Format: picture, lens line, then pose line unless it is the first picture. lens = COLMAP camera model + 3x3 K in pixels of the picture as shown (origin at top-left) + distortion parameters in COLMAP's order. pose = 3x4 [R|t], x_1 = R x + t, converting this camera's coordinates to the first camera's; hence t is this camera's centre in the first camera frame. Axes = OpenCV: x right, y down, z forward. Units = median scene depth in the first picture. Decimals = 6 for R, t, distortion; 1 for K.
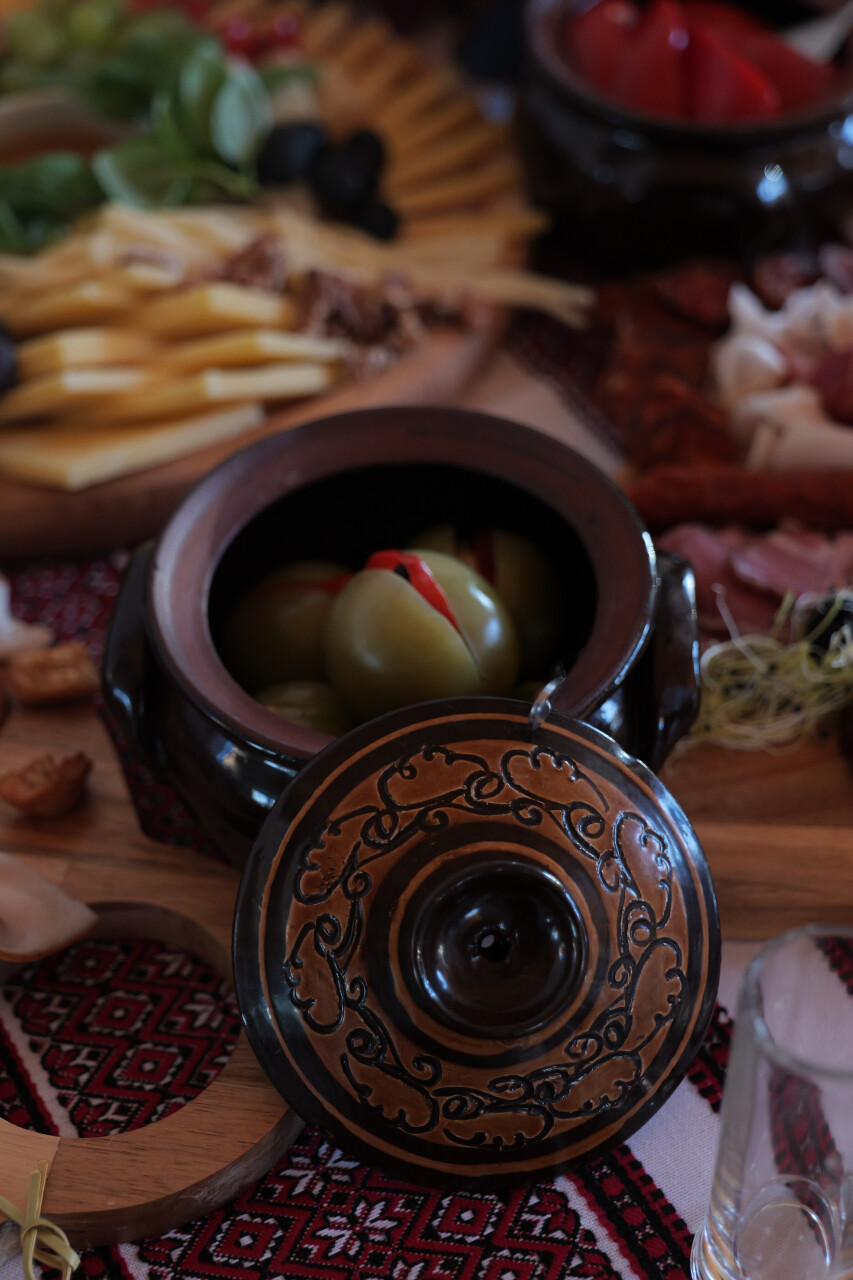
lens RADIAL K [[2075.4, 0, 429.8], [0, 2075.4, 646.8], [0, 0, 1]] dist [0.054547, 0.000000]
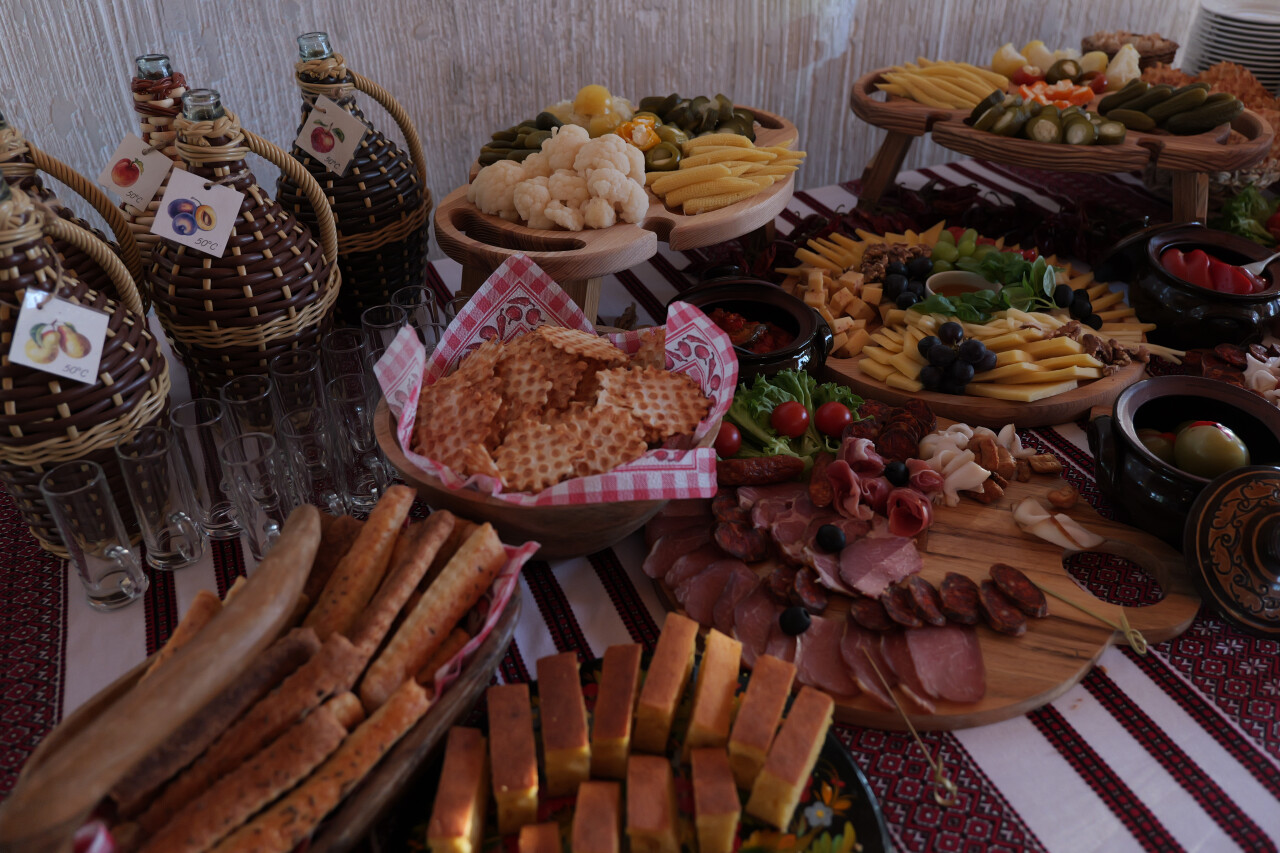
lens RADIAL K [[1002.7, 0, 647.5], [0, 1002.7, 424.1], [0, 0, 1]] dist [-0.009943, -0.003431]
pose [[0.994891, 0.069473, -0.073246, -0.545110], [-0.079657, 0.985953, -0.146804, 0.177324], [0.062018, 0.151889, 0.986450, -0.318739]]
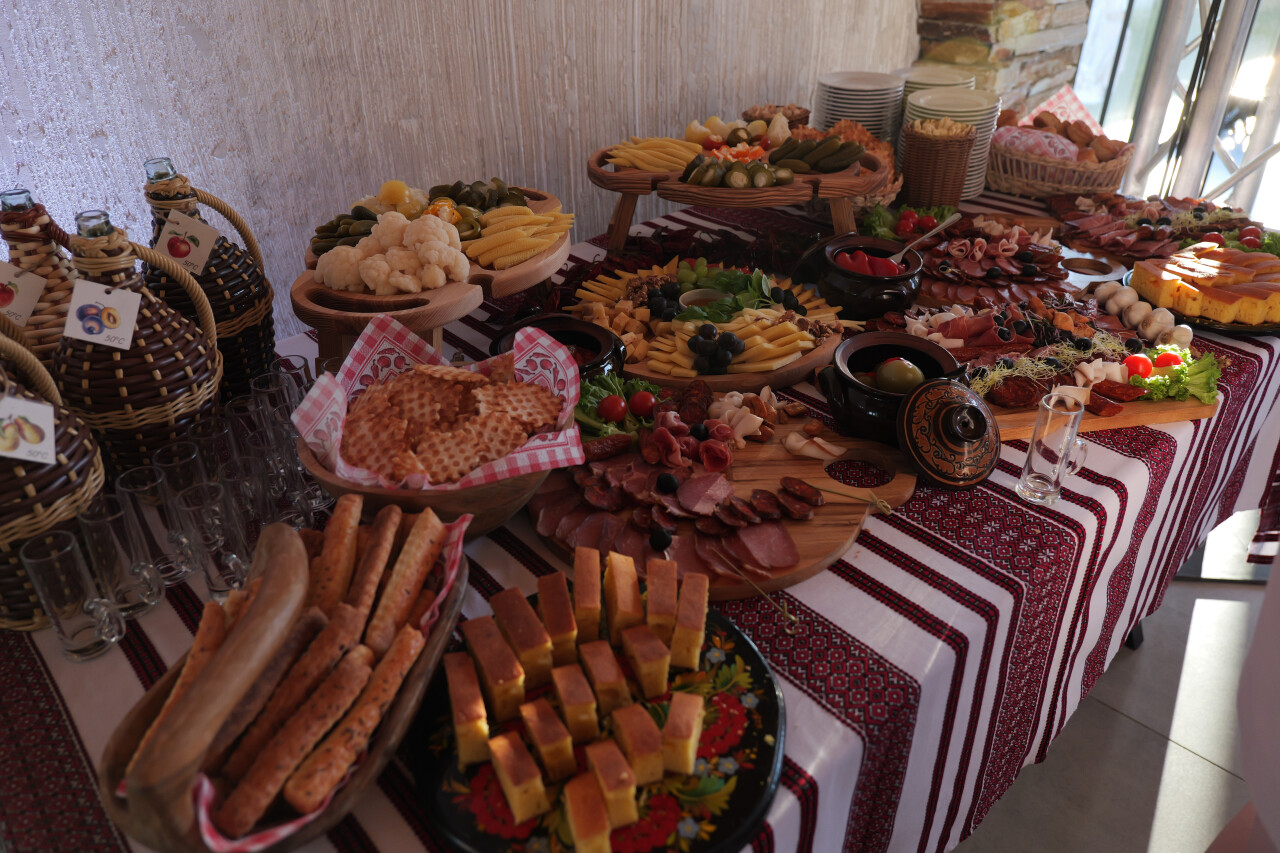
lens RADIAL K [[920.2, 0, 637.7], [0, 920.2, 418.6], [0, 0, 1]] dist [-0.005111, -0.003580]
pose [[0.975818, -0.106061, 0.191128, -0.703861], [0.145436, 0.967793, -0.205487, 0.300242], [-0.163178, 0.228315, 0.959815, -0.518703]]
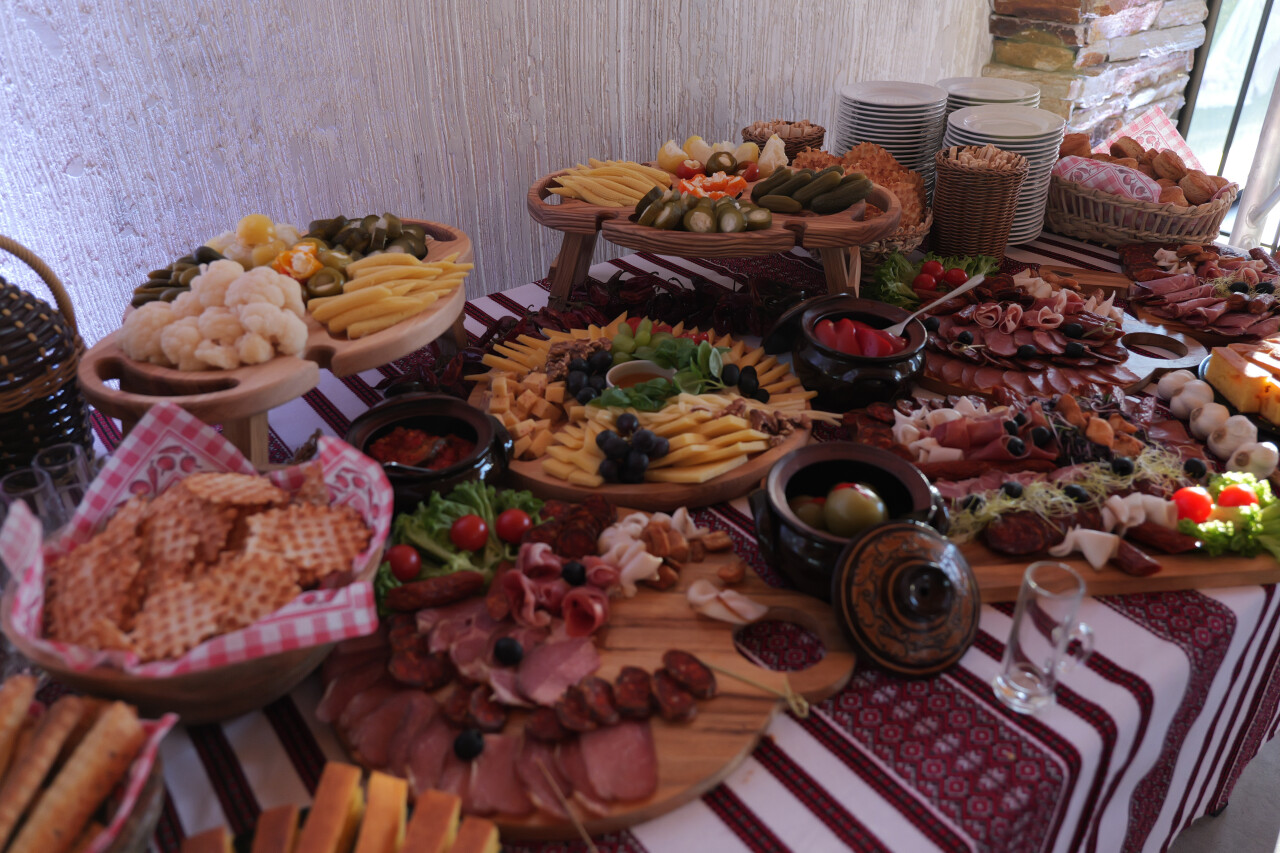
lens RADIAL K [[1002.7, 0, 637.8], [0, 1002.7, 428.1], [0, 0, 1]] dist [-0.009943, -0.003431]
pose [[0.991190, -0.057149, 0.119481, -0.398965], [0.082358, 0.972448, -0.218089, 0.139143], [-0.103725, 0.226008, 0.968587, -0.342713]]
